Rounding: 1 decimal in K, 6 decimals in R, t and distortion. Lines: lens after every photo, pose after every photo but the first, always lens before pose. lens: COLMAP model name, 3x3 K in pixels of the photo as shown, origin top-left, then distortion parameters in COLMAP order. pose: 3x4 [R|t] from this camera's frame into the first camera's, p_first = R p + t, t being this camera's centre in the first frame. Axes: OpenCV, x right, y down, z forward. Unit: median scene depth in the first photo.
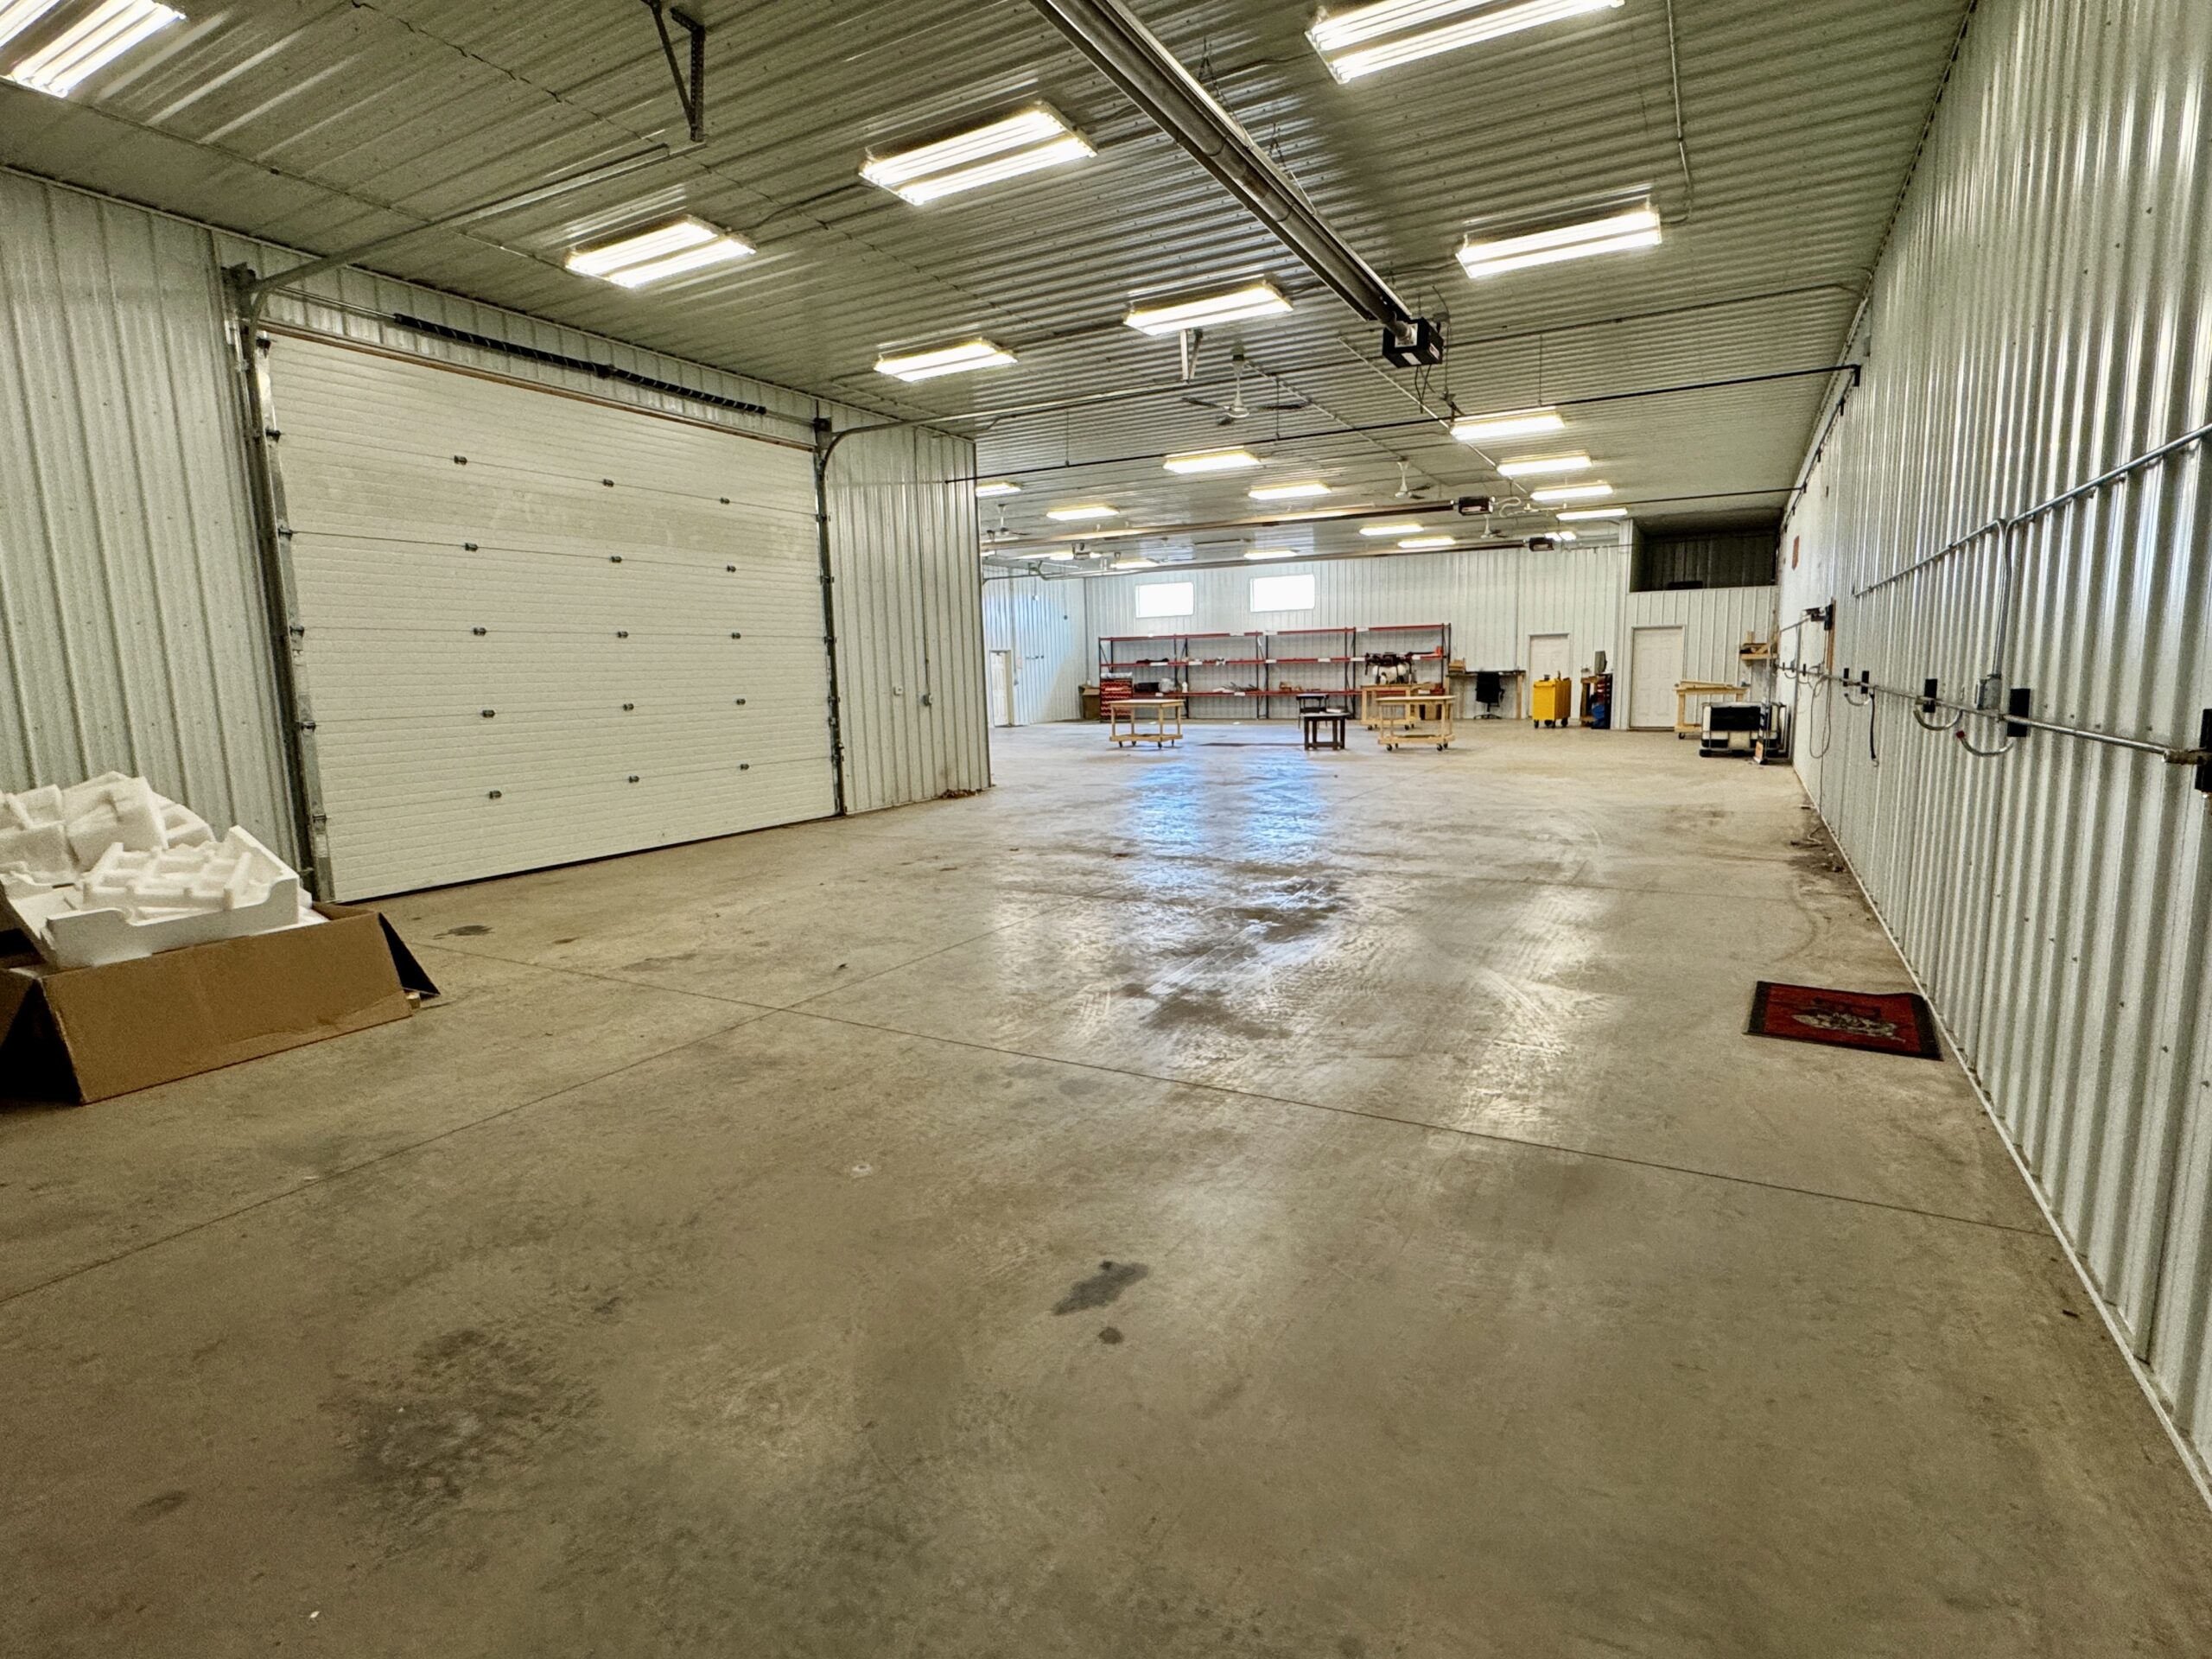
lens RADIAL K [[1094.8, 0, 1106.4], [0, 1094.8, 827.4], [0, 0, 1]] dist [-0.000375, 0.000493]
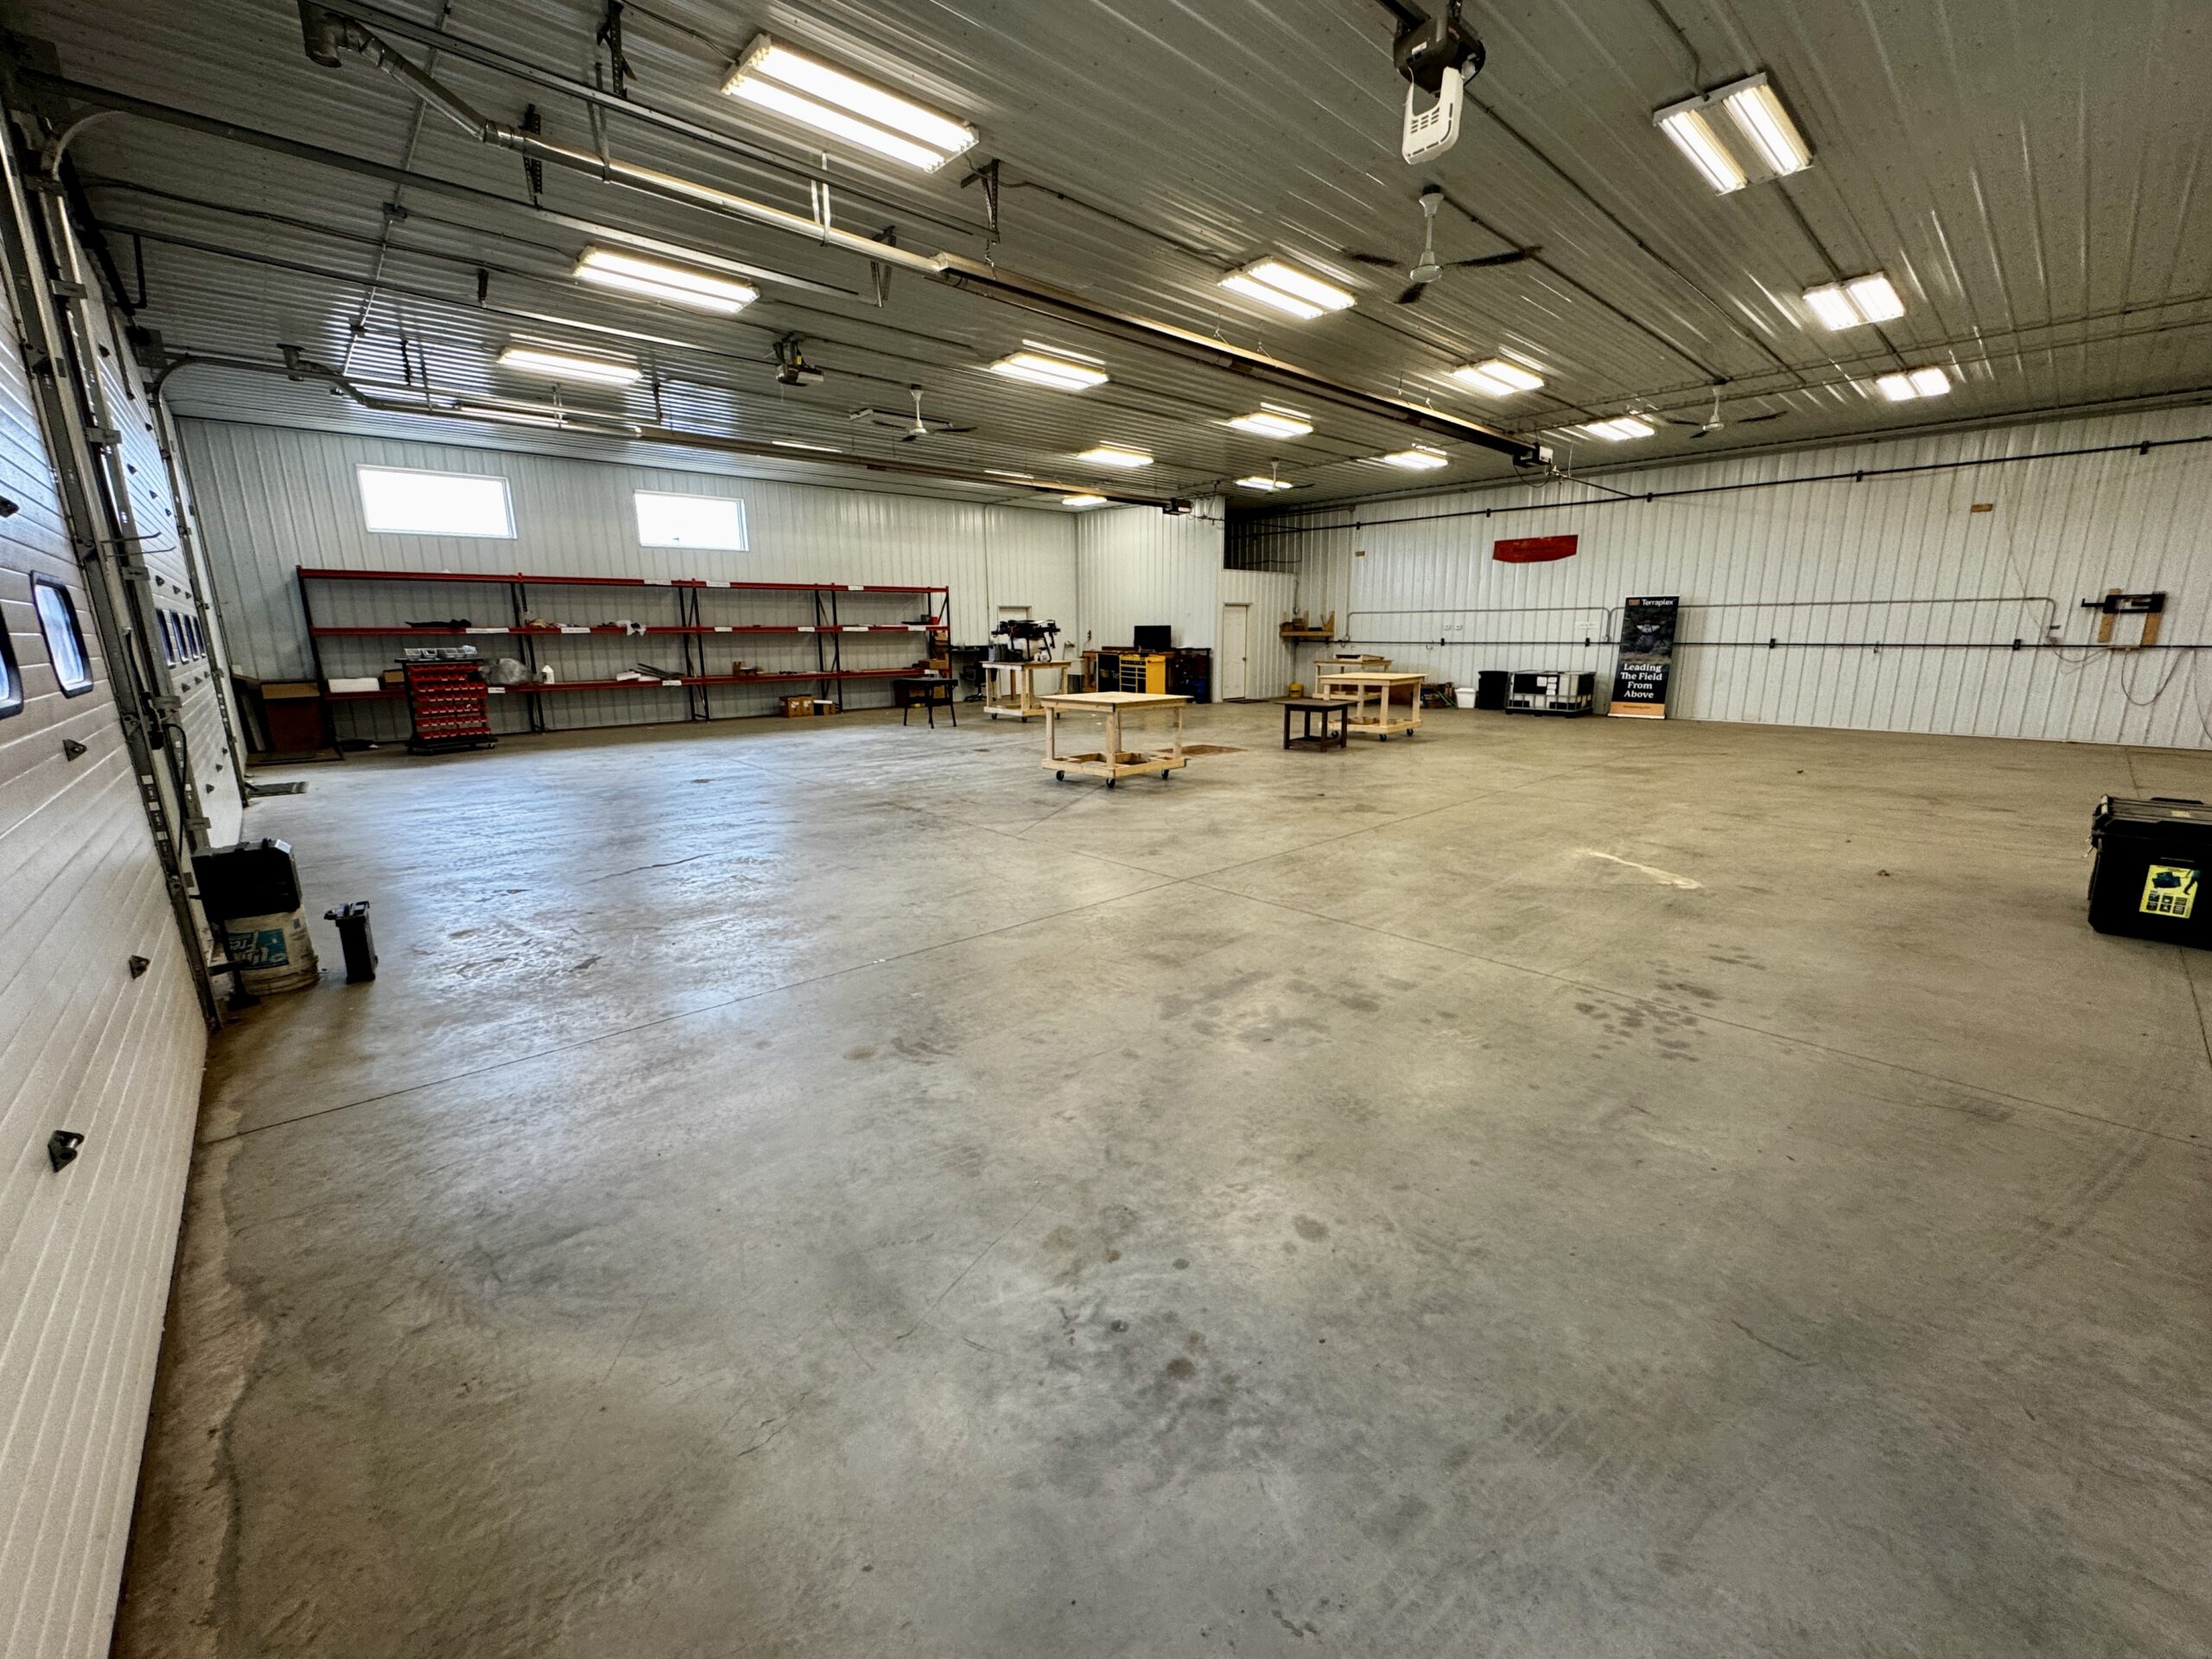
lens RADIAL K [[886.6, 0, 1107.4], [0, 886.6, 831.5], [0, 0, 1]] dist [0.000037, -0.000010]
pose [[0.313575, -0.181665, 0.932024, -0.289055], [0.137846, 0.979840, 0.144608, -0.085898], [-0.939505, 0.083130, 0.332295, 0.665851]]
